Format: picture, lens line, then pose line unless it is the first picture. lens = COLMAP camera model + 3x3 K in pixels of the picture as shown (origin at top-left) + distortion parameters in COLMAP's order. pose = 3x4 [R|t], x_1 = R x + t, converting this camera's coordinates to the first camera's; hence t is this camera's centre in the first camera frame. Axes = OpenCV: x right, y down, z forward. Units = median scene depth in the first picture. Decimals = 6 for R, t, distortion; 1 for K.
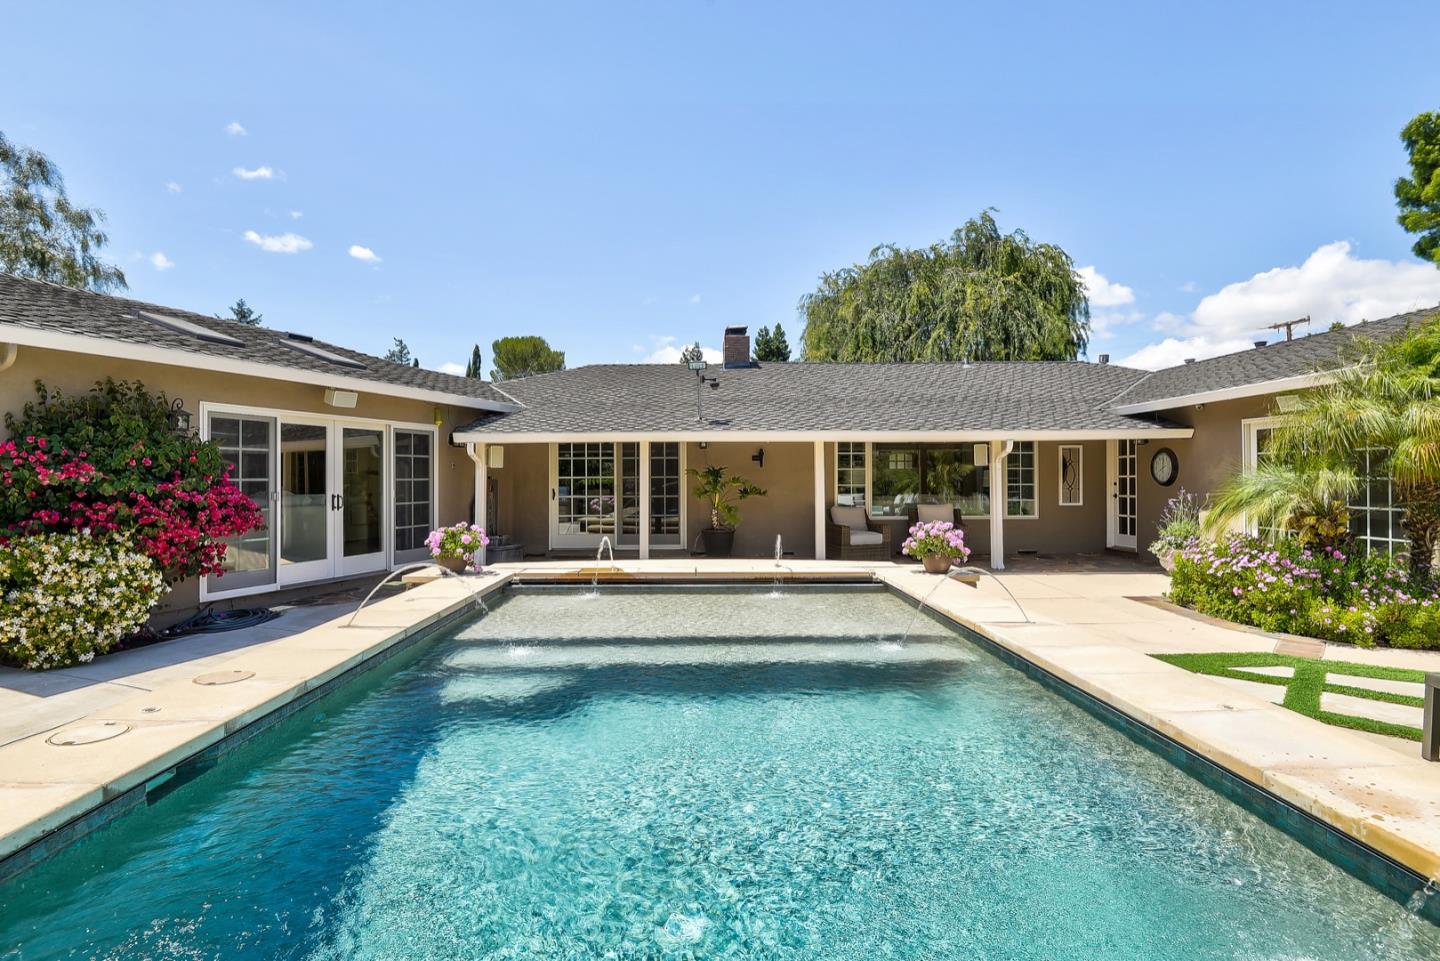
lens RADIAL K [[742.8, 0, 720.0], [0, 742.8, 480.5], [0, 0, 1]] dist [-0.003436, -0.000459]
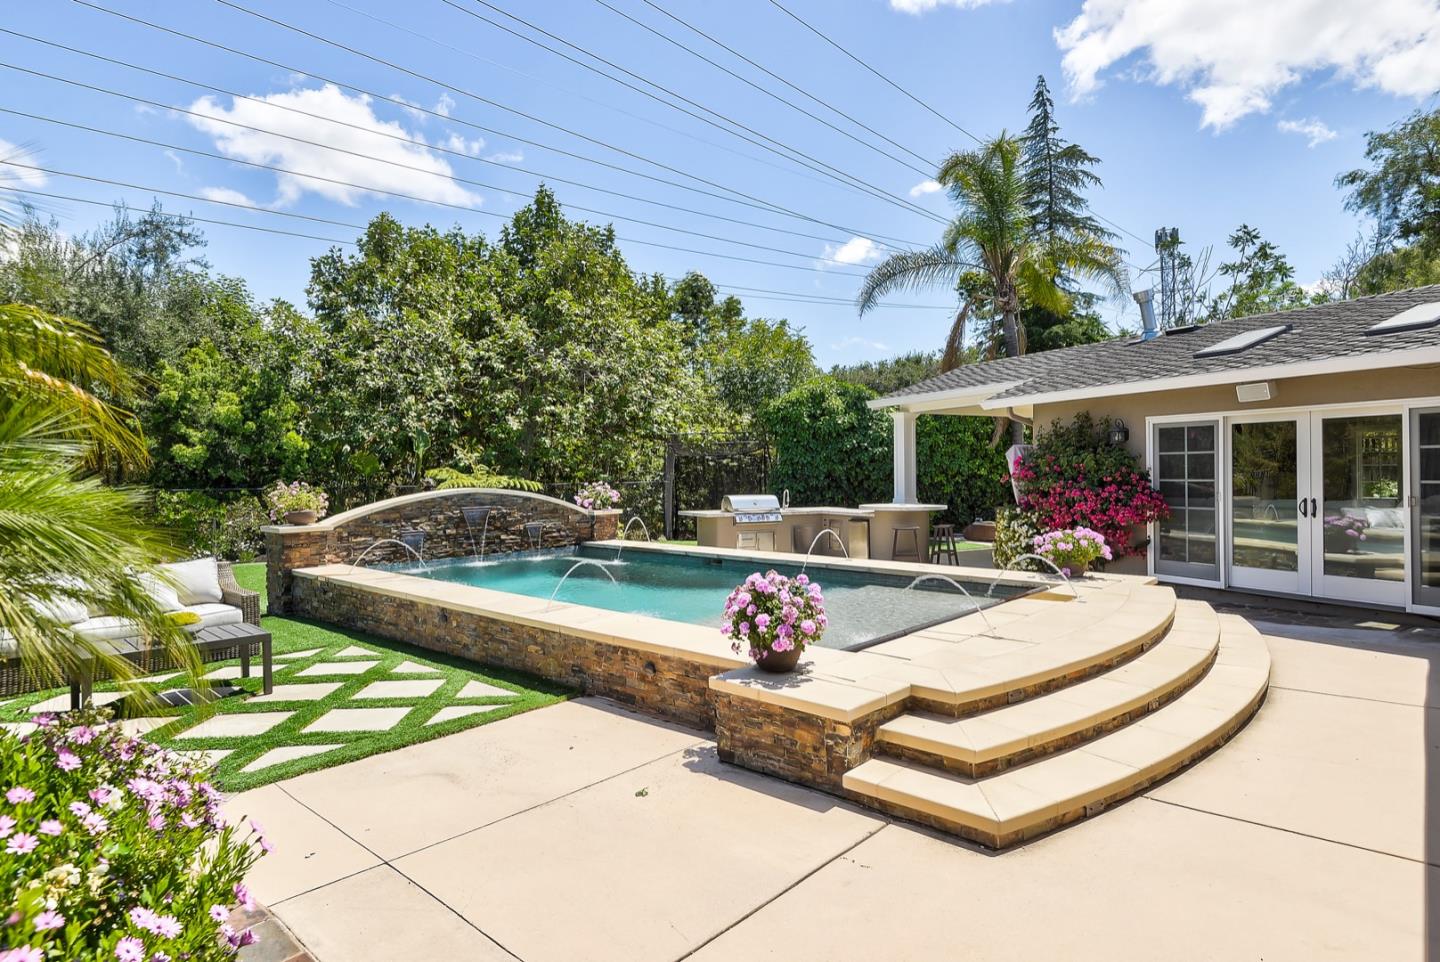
lens RADIAL K [[782.1, 0, 720.0], [0, 782.1, 481.0], [0, 0, 1]] dist [0.005064, 0.000219]
pose [[-0.693318, 0.021833, -0.720301, 0.621980], [0.015580, 0.999761, 0.015307, -0.024826], [0.720463, -0.000609, -0.693493, 1.157157]]
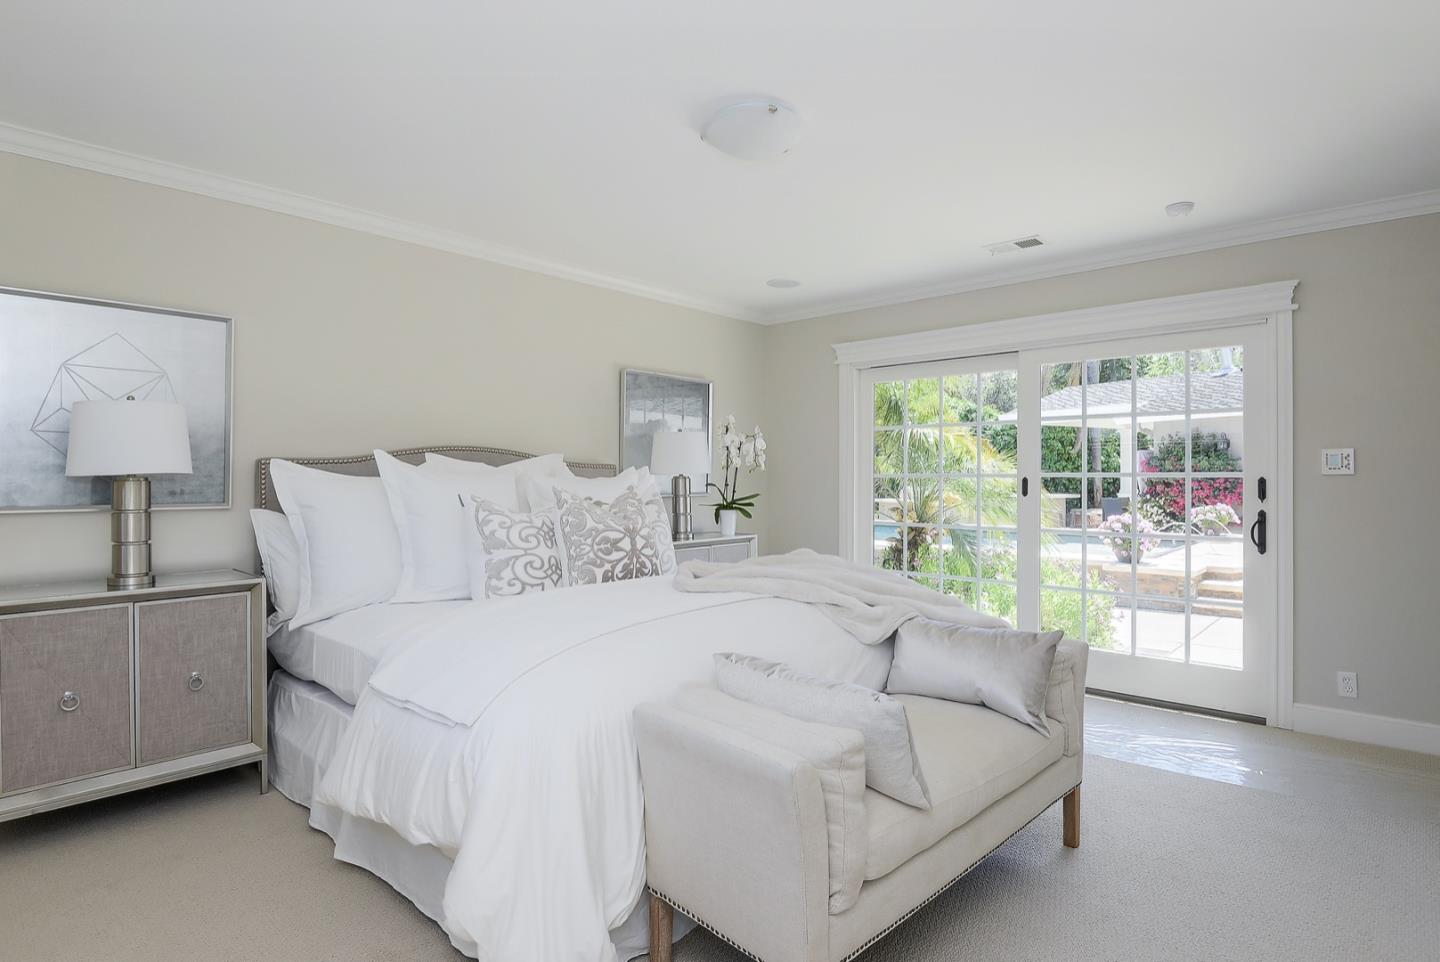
lens RADIAL K [[782.1, 0, 720.0], [0, 782.1, 481.0], [0, 0, 1]] dist [0.005064, 0.000219]
pose [[-0.688002, 0.016607, -0.725519, 1.325989], [0.009611, 0.999859, 0.013773, -0.021425], [0.725645, 0.002503, -0.688064, 1.156855]]
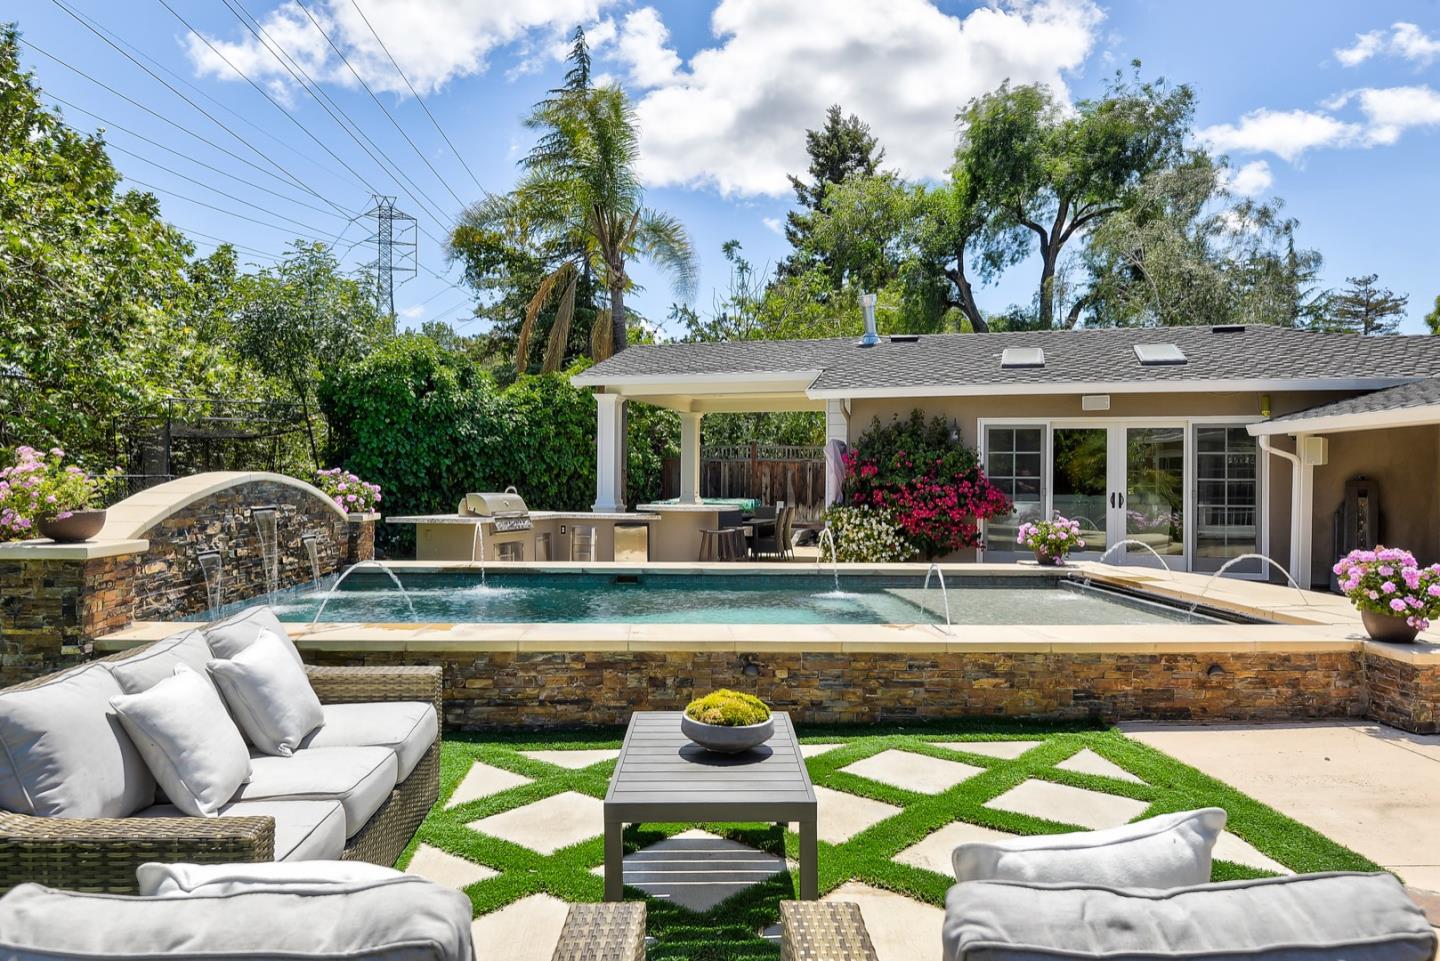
lens RADIAL K [[960.5, 0, 720.0], [0, 960.5, 480.5], [0, 0, 1]] dist [-0.001759, -0.002005]
pose [[0.032971, 0.007527, -0.999428, 0.840530], [-0.007857, 0.999943, 0.007272, -0.002349], [0.999425, 0.007612, 0.033028, 0.396155]]
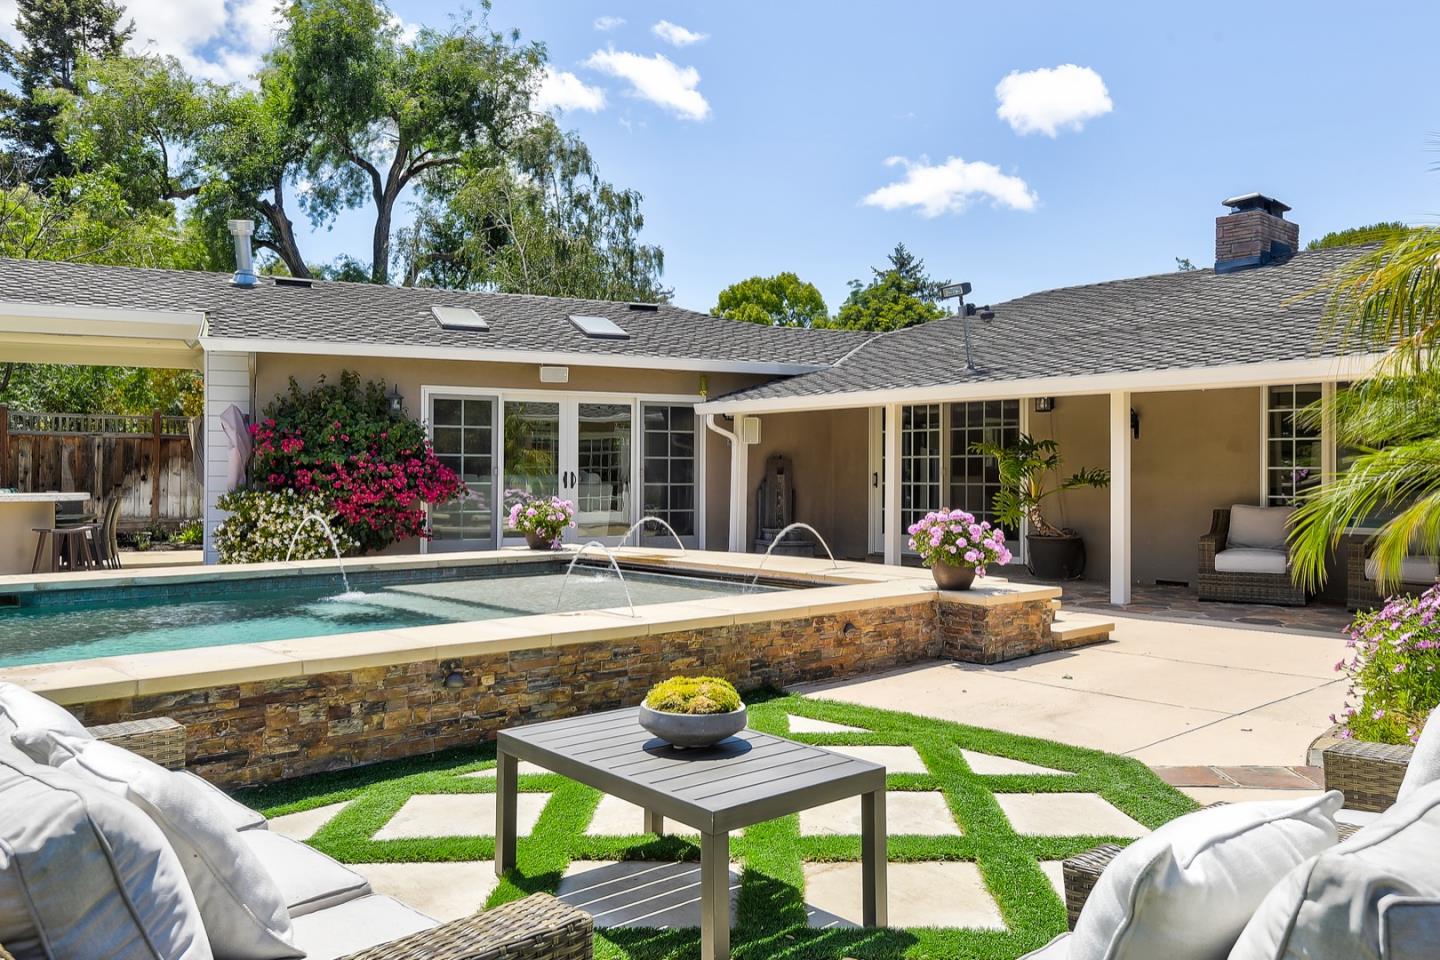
lens RADIAL K [[1117.3, 0, 720.0], [0, 1117.3, 480.0], [0, 0, 1]] dist [0.074296, -0.000788]
pose [[0.654718, 0.014852, -0.755727, 0.755609], [-0.008557, 0.999889, 0.012237, 0.011785], [0.755825, -0.001545, 0.654772, 0.175696]]
